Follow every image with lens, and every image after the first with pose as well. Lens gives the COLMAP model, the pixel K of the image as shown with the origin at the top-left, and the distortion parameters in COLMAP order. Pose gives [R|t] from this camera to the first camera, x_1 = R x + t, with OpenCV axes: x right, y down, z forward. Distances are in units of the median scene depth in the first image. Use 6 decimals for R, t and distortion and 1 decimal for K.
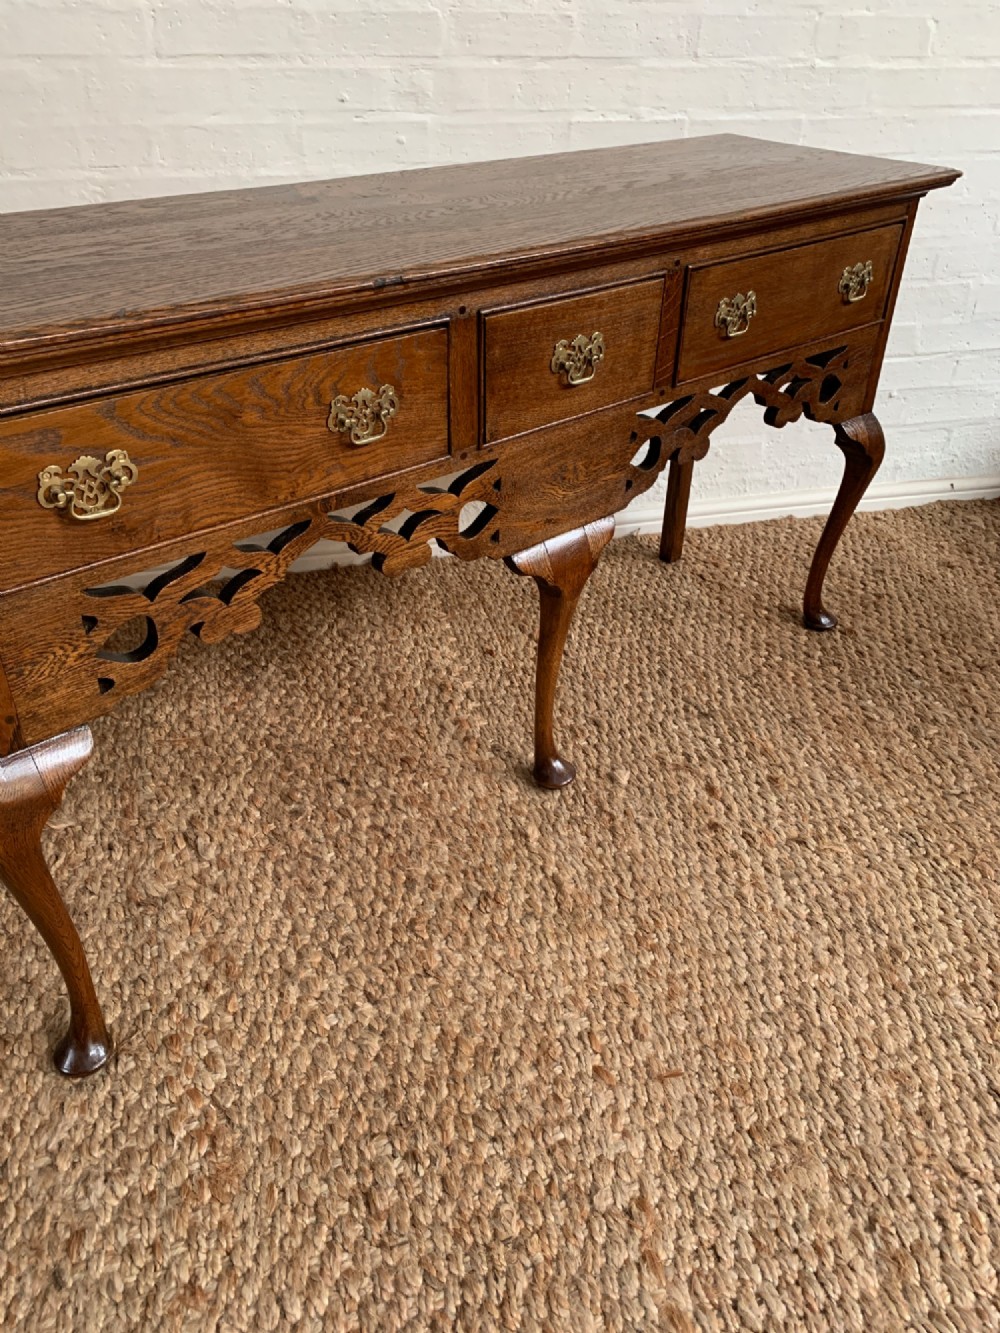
lens RADIAL K [[1023.2, 0, 504.1], [0, 1023.2, 654.6], [0, 0, 1]] dist [0.024338, -0.027496]
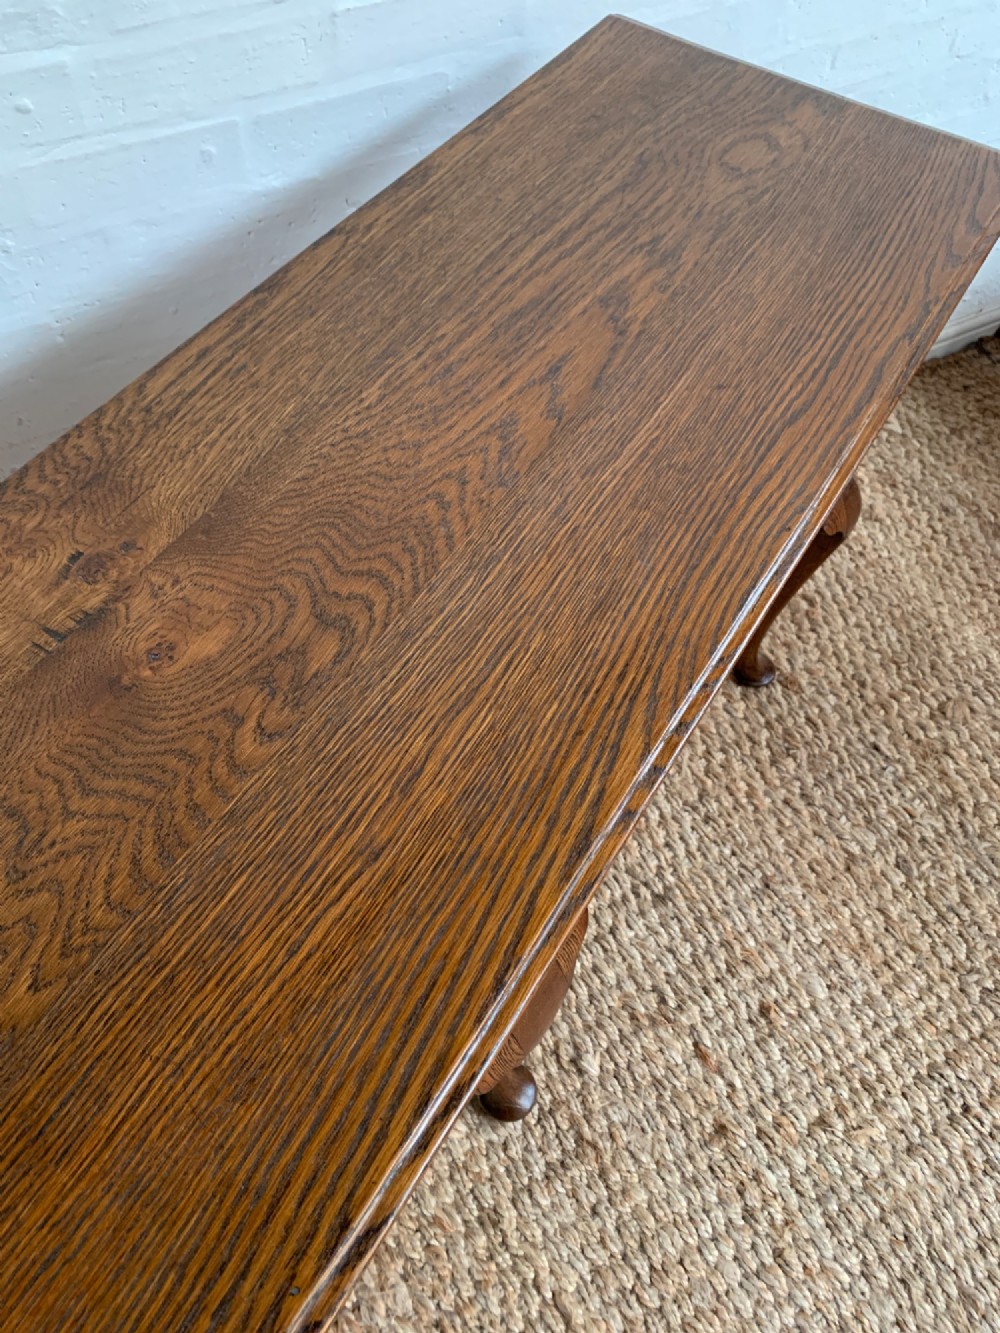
lens RADIAL K [[1023.2, 0, 503.8], [0, 1023.2, 651.0], [0, 0, 1]] dist [0.024338, -0.027496]
pose [[0.960271, -0.211788, 0.181730, -0.025775], [0.126902, 0.911365, 0.391548, -0.535367], [-0.248547, -0.352930, 0.902034, 0.478201]]
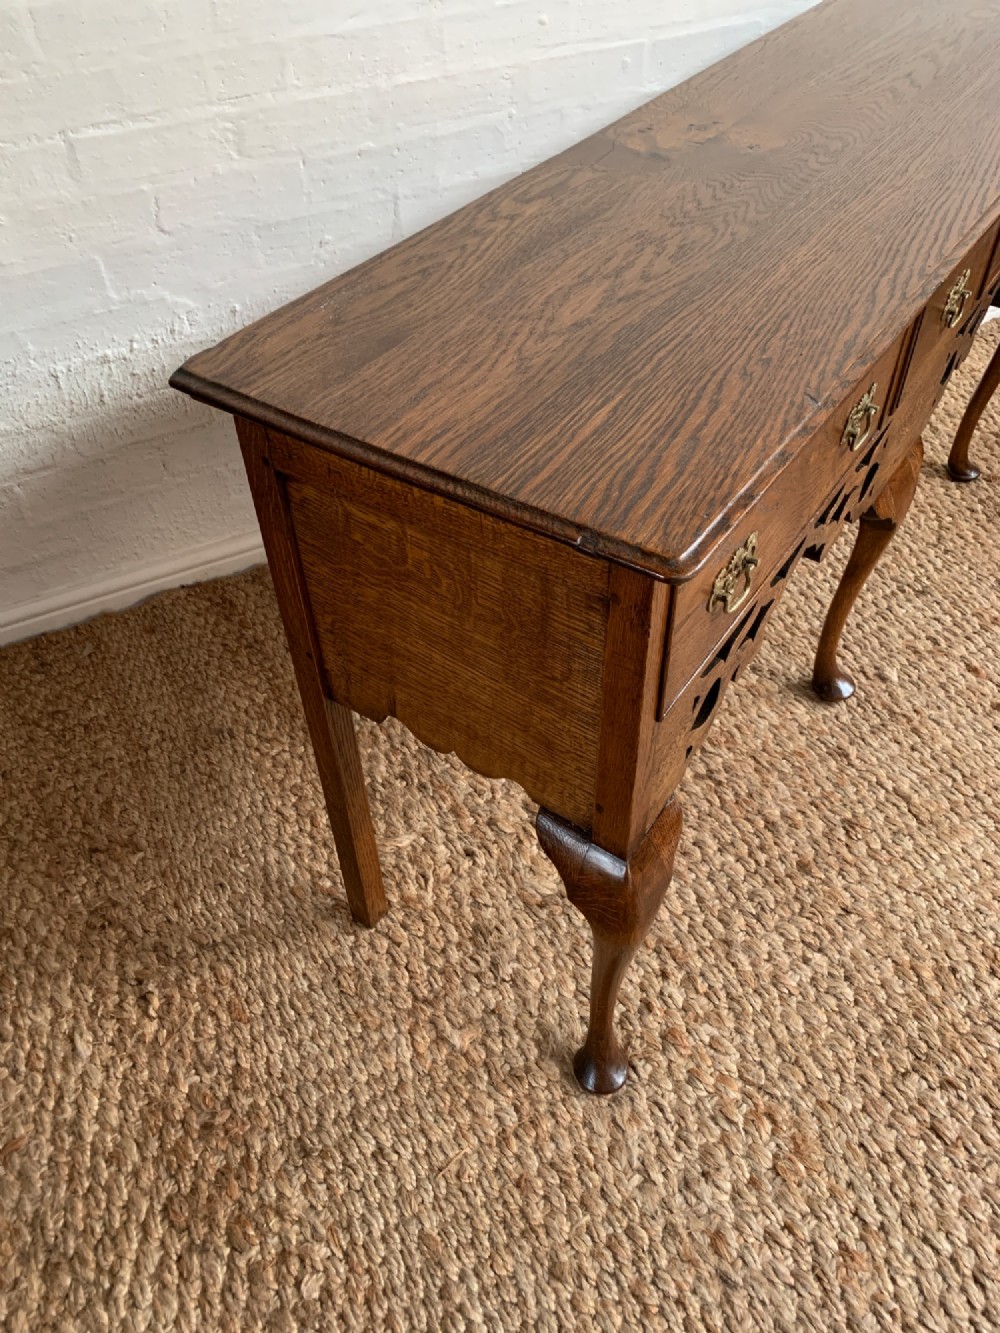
lens RADIAL K [[1023.2, 0, 499.9], [0, 1023.2, 652.1], [0, 0, 1]] dist [0.024338, -0.027496]
pose [[0.968390, -0.197334, 0.152578, -0.479858], [0.165130, 0.965613, 0.200808, -0.200982], [-0.186957, -0.169265, 0.967676, 0.070631]]
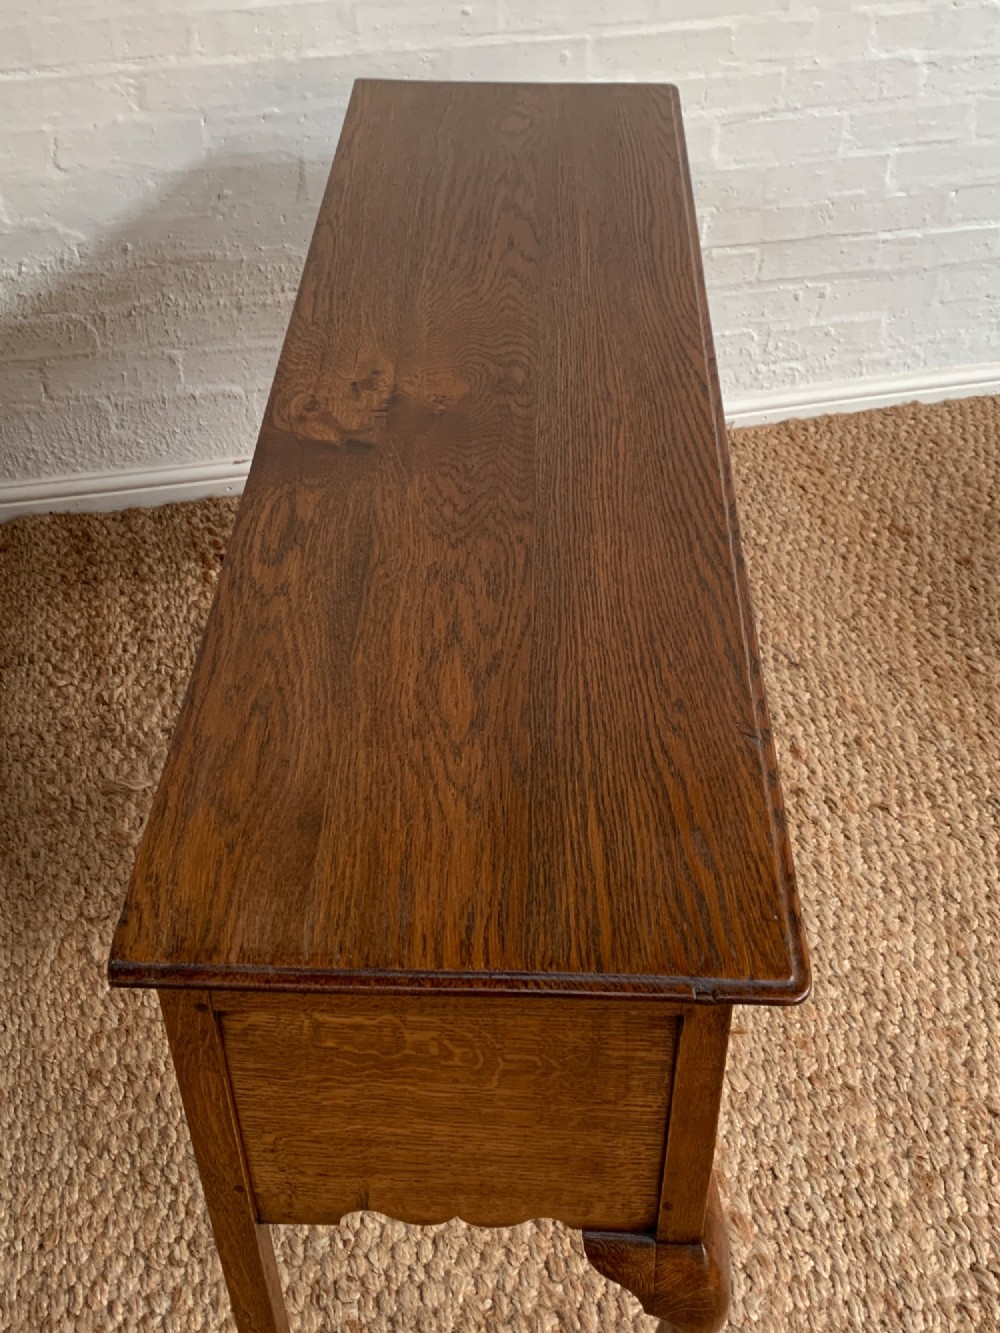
lens RADIAL K [[1545.8, 0, 498.0], [0, 1545.8, 646.0], [0, 0, 1]] dist [0.026600, 0.000000]
pose [[0.999678, 0.004190, -0.025019, -0.047644], [-0.000808, 0.991024, 0.133683, -0.178582], [0.025354, -0.133620, 0.990708, -0.485064]]
